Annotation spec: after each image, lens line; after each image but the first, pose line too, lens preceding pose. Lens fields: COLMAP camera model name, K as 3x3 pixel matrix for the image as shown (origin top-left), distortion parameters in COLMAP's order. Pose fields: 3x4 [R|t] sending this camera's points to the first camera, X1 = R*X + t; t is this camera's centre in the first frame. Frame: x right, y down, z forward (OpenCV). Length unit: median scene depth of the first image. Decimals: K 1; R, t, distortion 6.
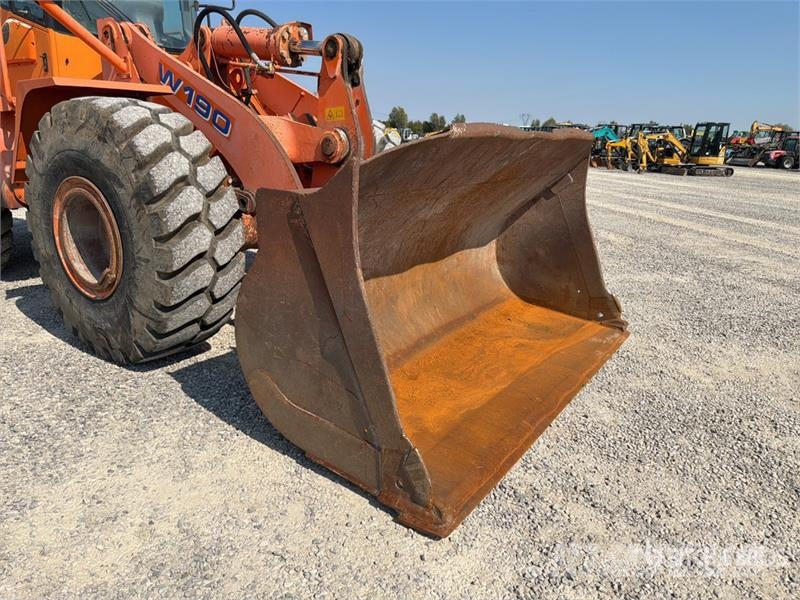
lens RADIAL K [[570.2, 0, 392.4], [0, 570.2, 301.9], [0, 0, 1]] dist [0.053071, -0.064496]
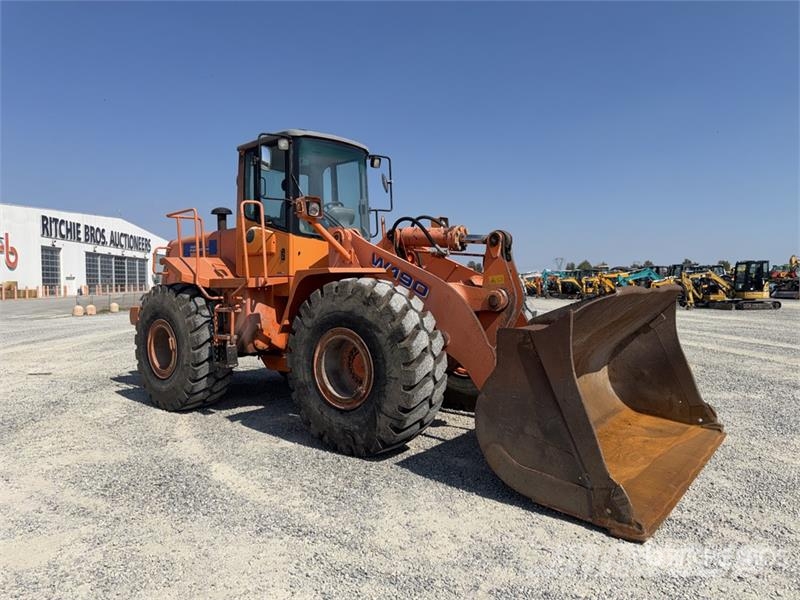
lens RADIAL K [[566.9, 0, 392.2], [0, 566.9, 297.2], [0, 0, 1]] dist [0.076637, -0.095138]
pose [[0.996817, -0.041875, -0.067840, -0.260117], [0.023109, 0.966178, -0.256839, 0.084509], [0.076301, 0.254454, 0.964070, -0.414658]]
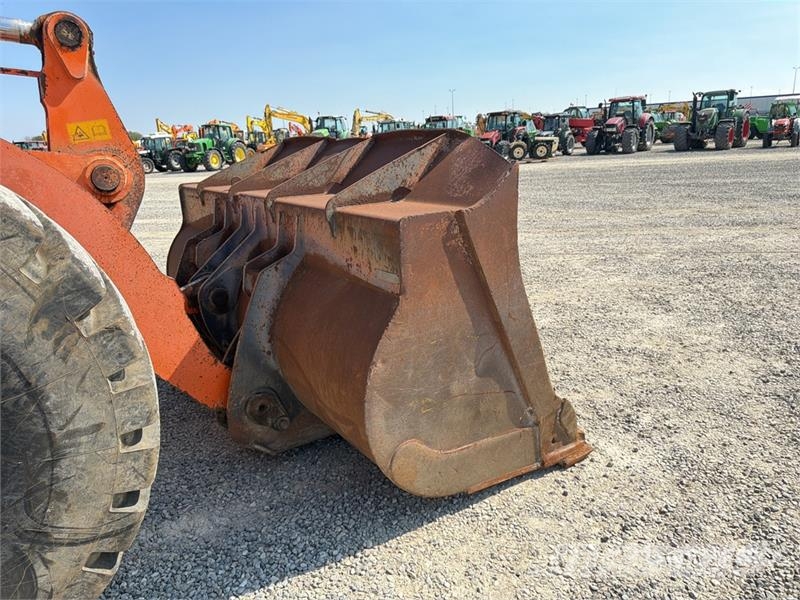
lens RADIAL K [[570.2, 0, 405.1], [0, 570.2, 298.4], [0, 0, 1]] dist [0.053071, -0.064496]
pose [[0.347144, -0.297941, 0.889226, -0.598721], [0.320008, 0.928915, 0.186312, -0.147706], [-0.881525, 0.219882, 0.417810, 0.419194]]
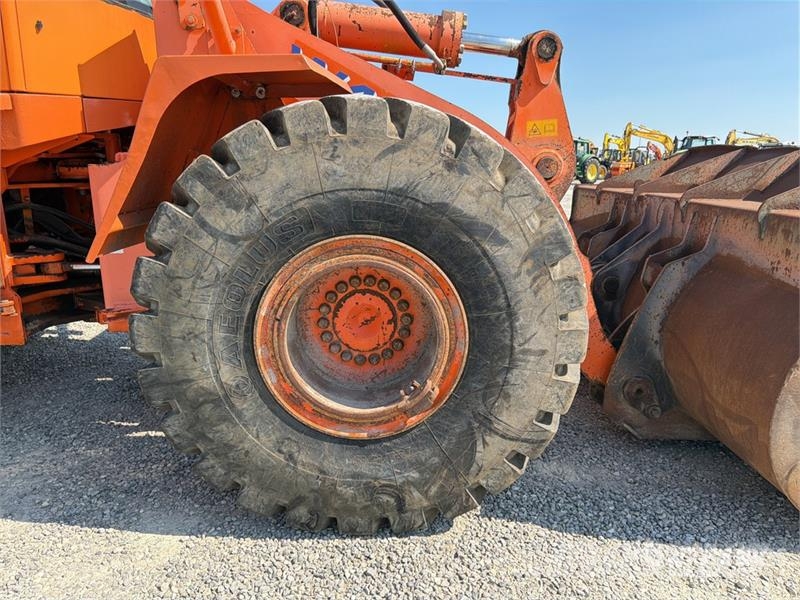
lens RADIAL K [[570.2, 0, 403.5], [0, 570.2, 302.5], [0, 0, 1]] dist [0.053071, -0.064496]
pose [[0.802889, -0.160744, 0.574048, -0.727000], [0.177201, 0.983787, 0.027637, -0.137541], [-0.569183, 0.079532, 0.818355, 0.447895]]
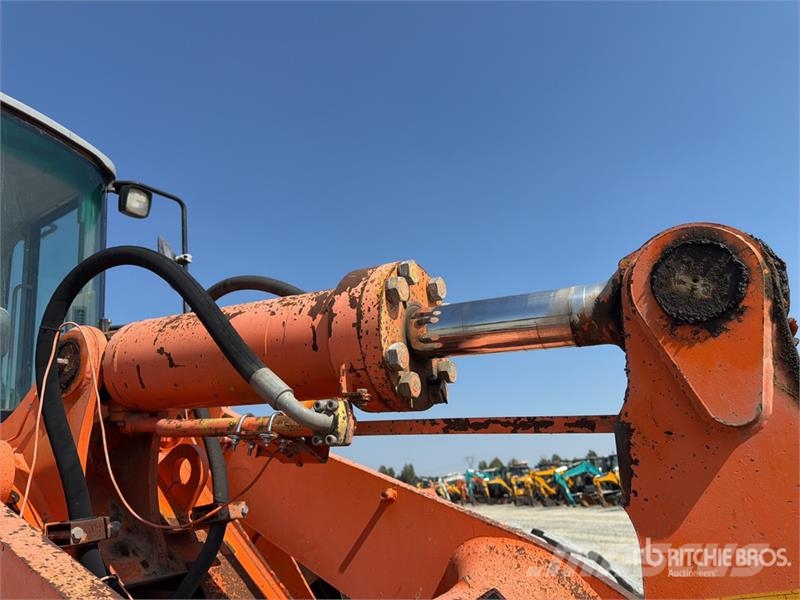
lens RADIAL K [[566.9, 0, 393.9], [0, 566.9, 304.6], [0, 0, 1]] dist [0.076637, -0.095138]
pose [[0.988814, -0.085140, 0.122470, -0.214042], [0.139235, 0.821339, -0.553187, -0.315988], [-0.053491, 0.564051, 0.824005, 0.785783]]
